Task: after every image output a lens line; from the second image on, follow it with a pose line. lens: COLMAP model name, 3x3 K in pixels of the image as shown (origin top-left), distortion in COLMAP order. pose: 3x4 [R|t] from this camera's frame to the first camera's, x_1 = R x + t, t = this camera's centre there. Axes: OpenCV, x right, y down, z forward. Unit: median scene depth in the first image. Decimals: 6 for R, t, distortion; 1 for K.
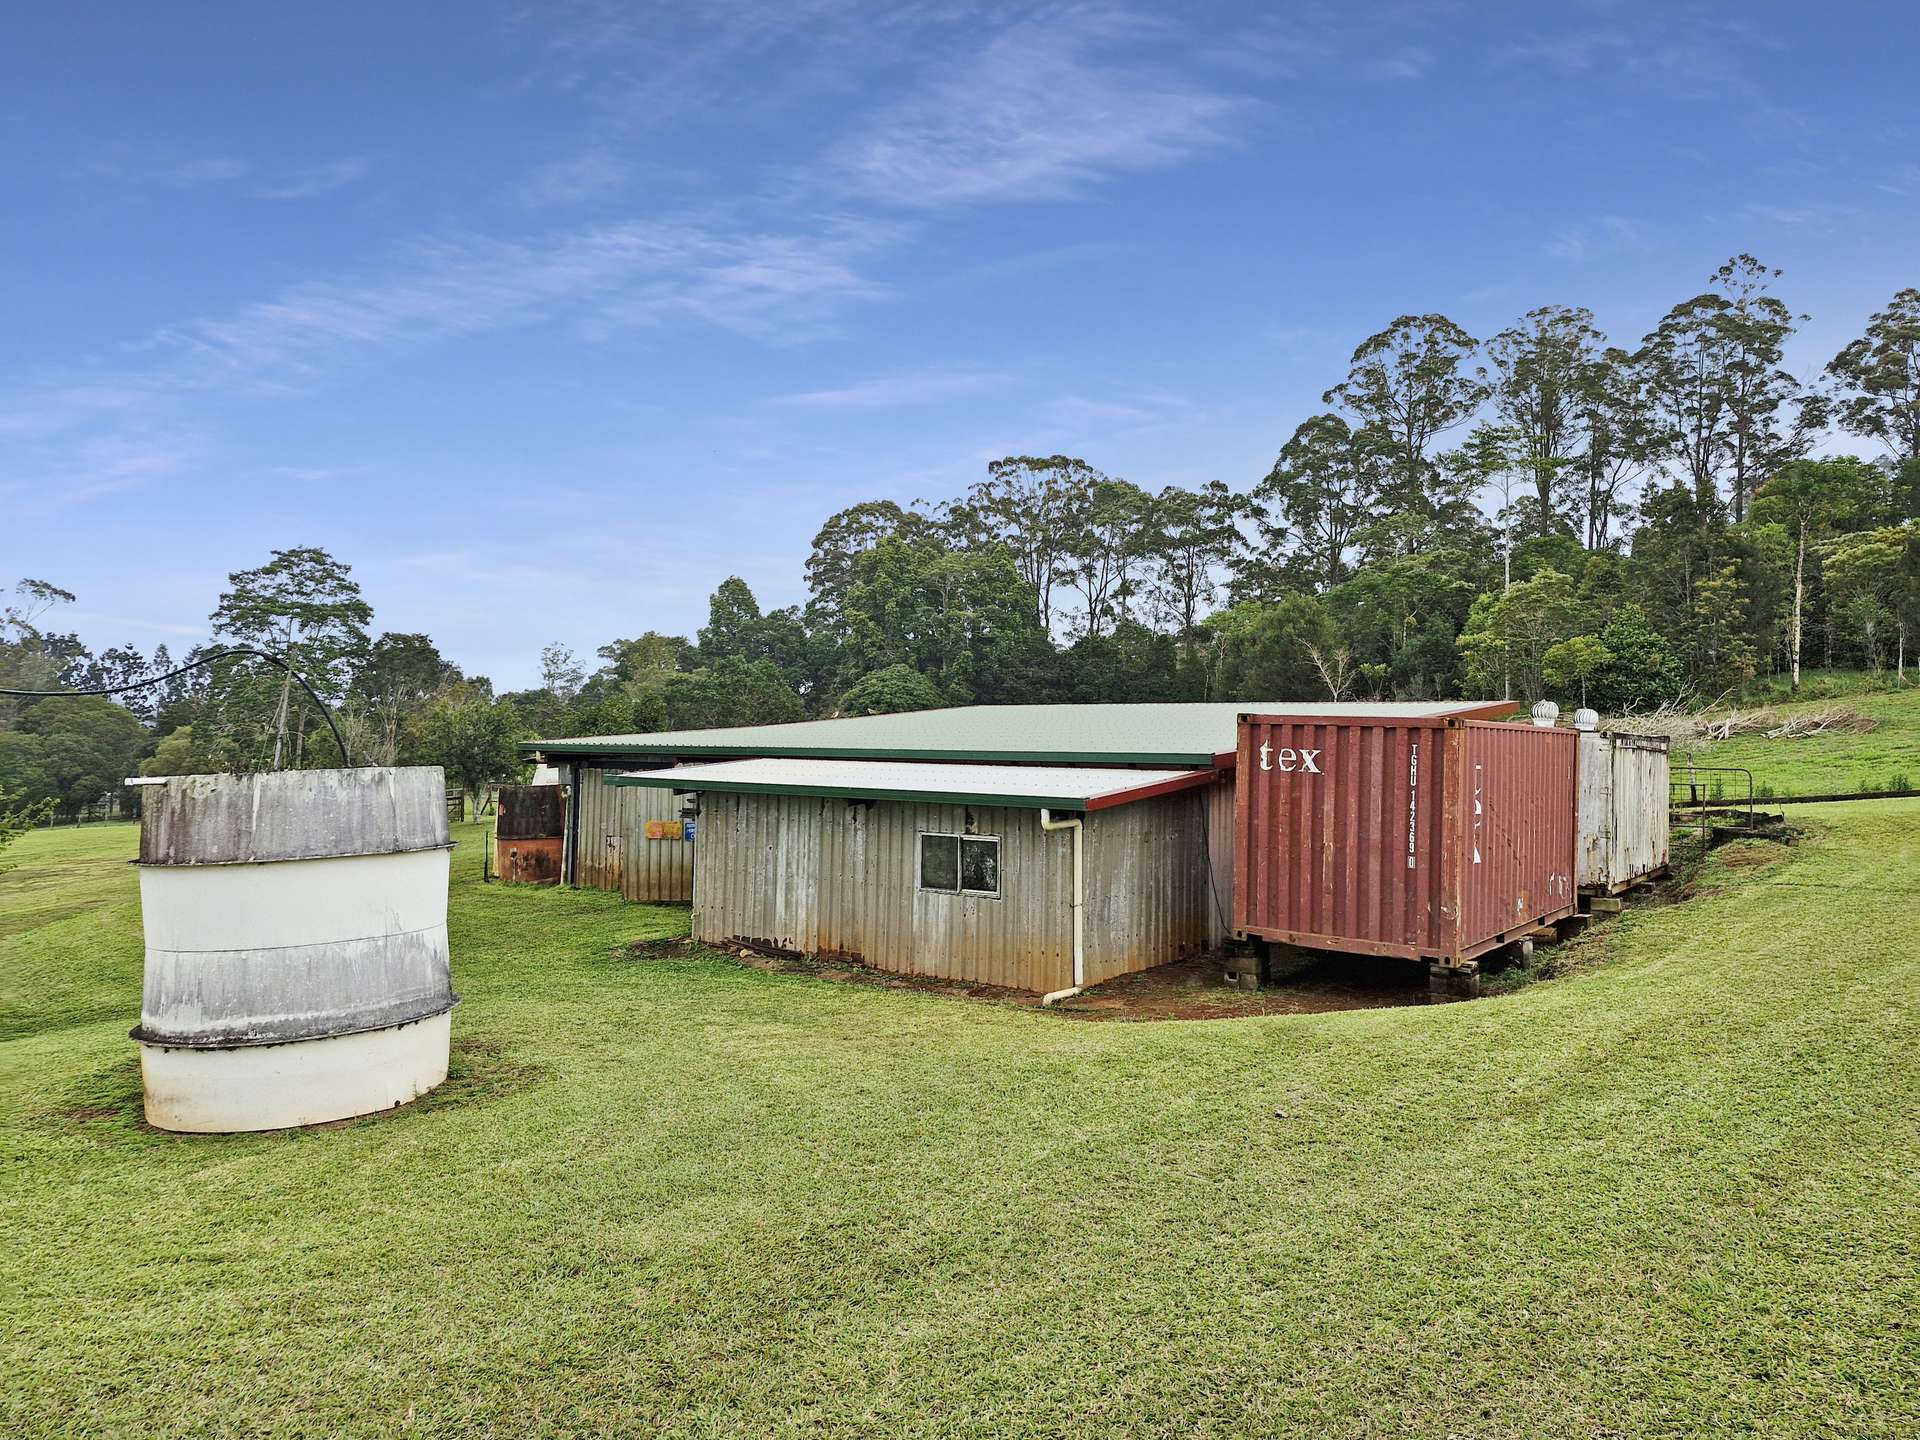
lens RADIAL K [[1317.8, 0, 961.4], [0, 1317.8, 723.9], [0, 0, 1]] dist [-0.001035, -0.000282]
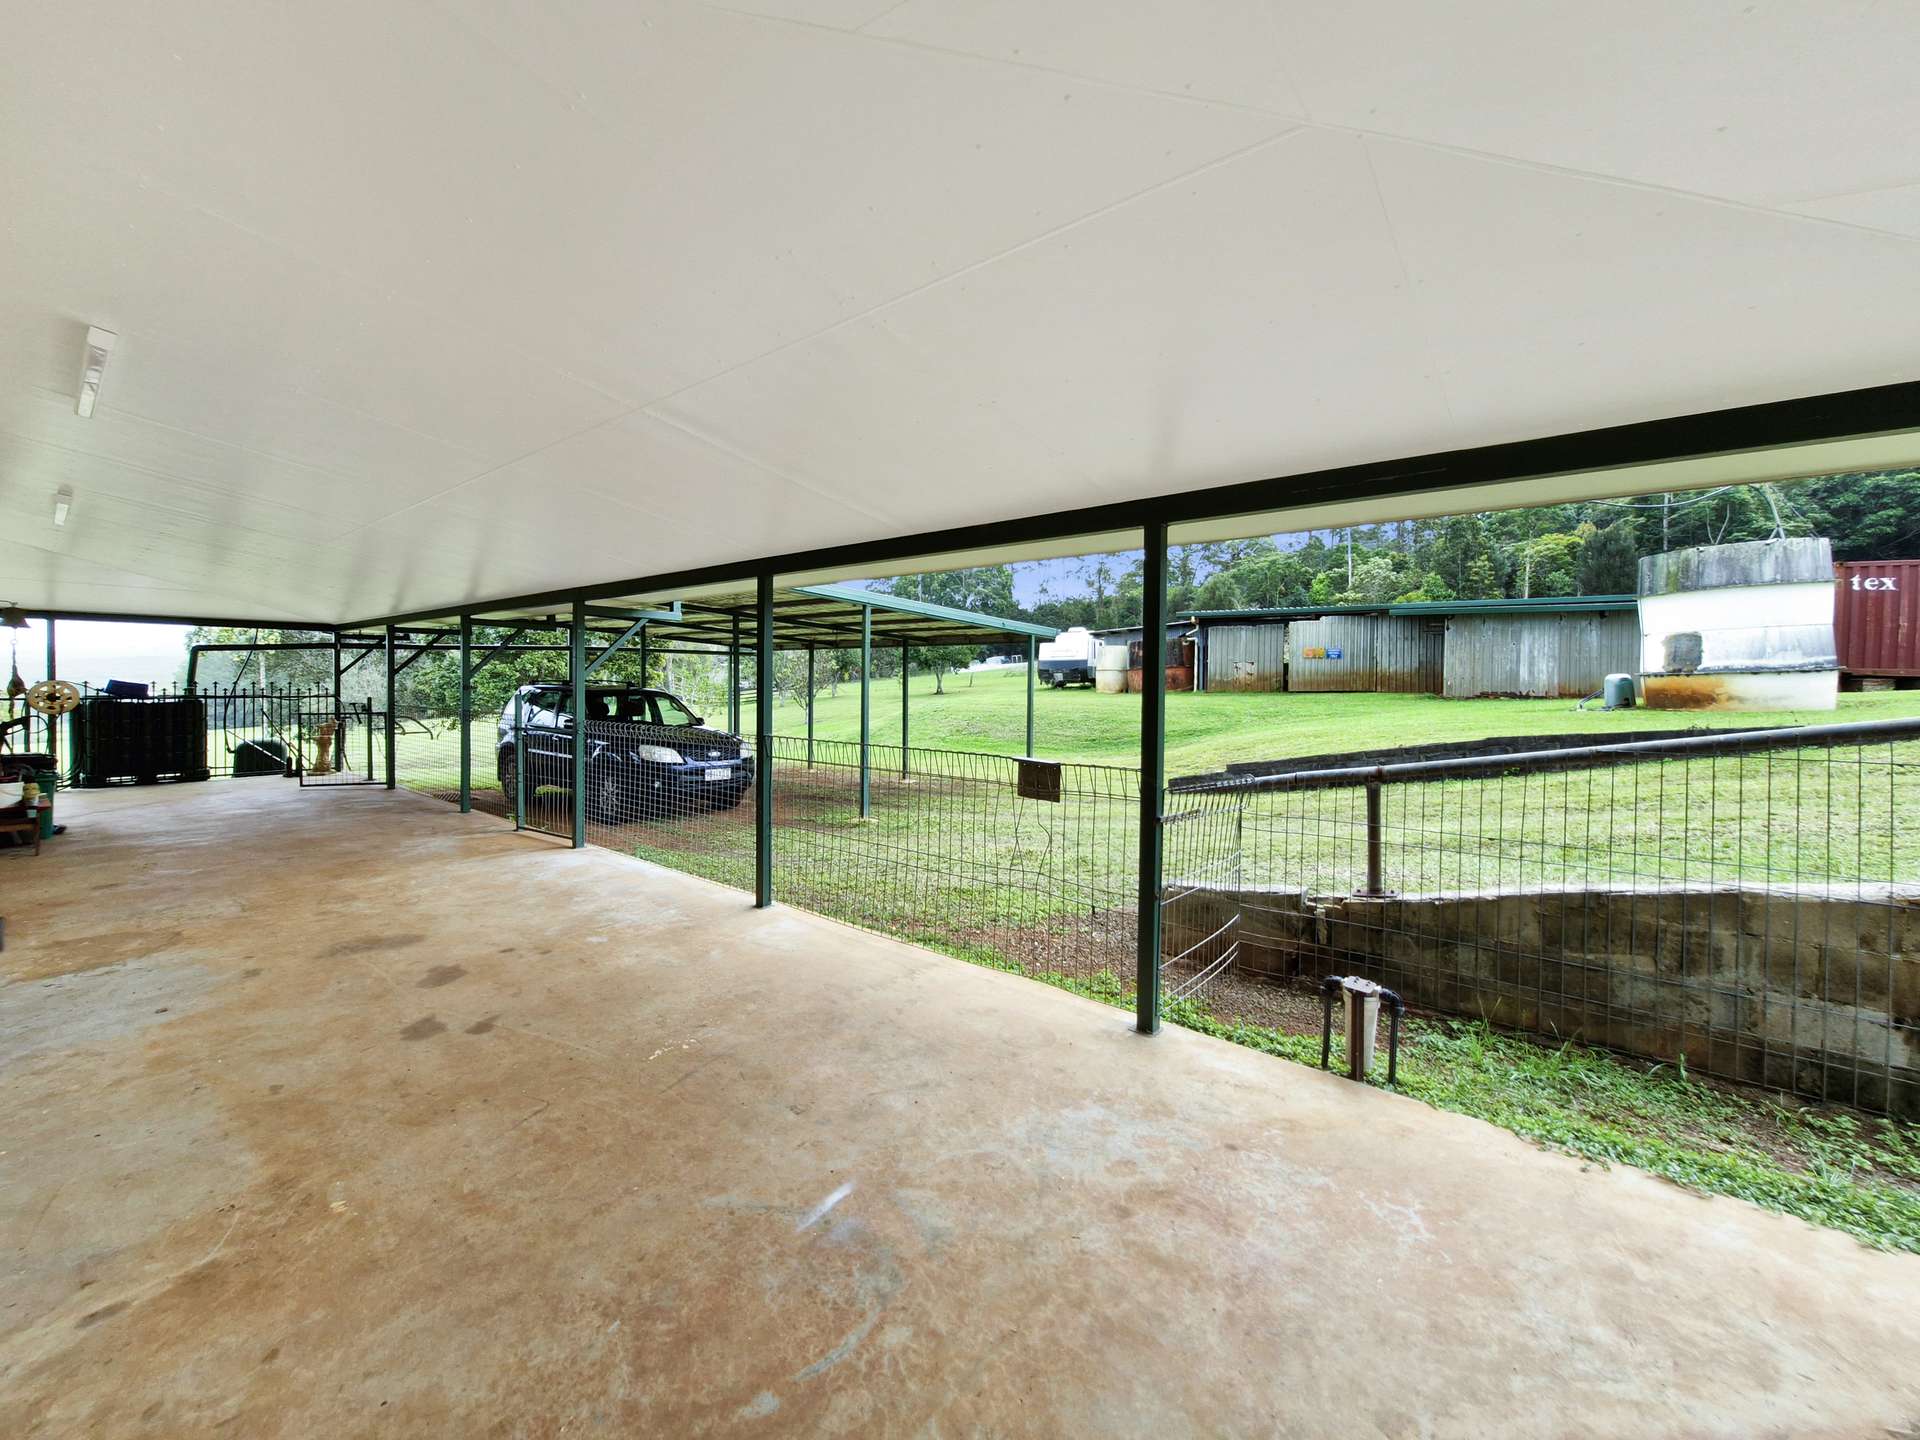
lens RADIAL K [[765.9, 0, 956.0], [0, 765.9, 708.0], [0, 0, 1]] dist [0.000448, 0.000001]
pose [[0.996268, -0.010458, 0.085681, -1.245387], [0.005621, 0.998386, 0.056505, 0.143367], [-0.086133, -0.055813, 0.994719, -0.039849]]
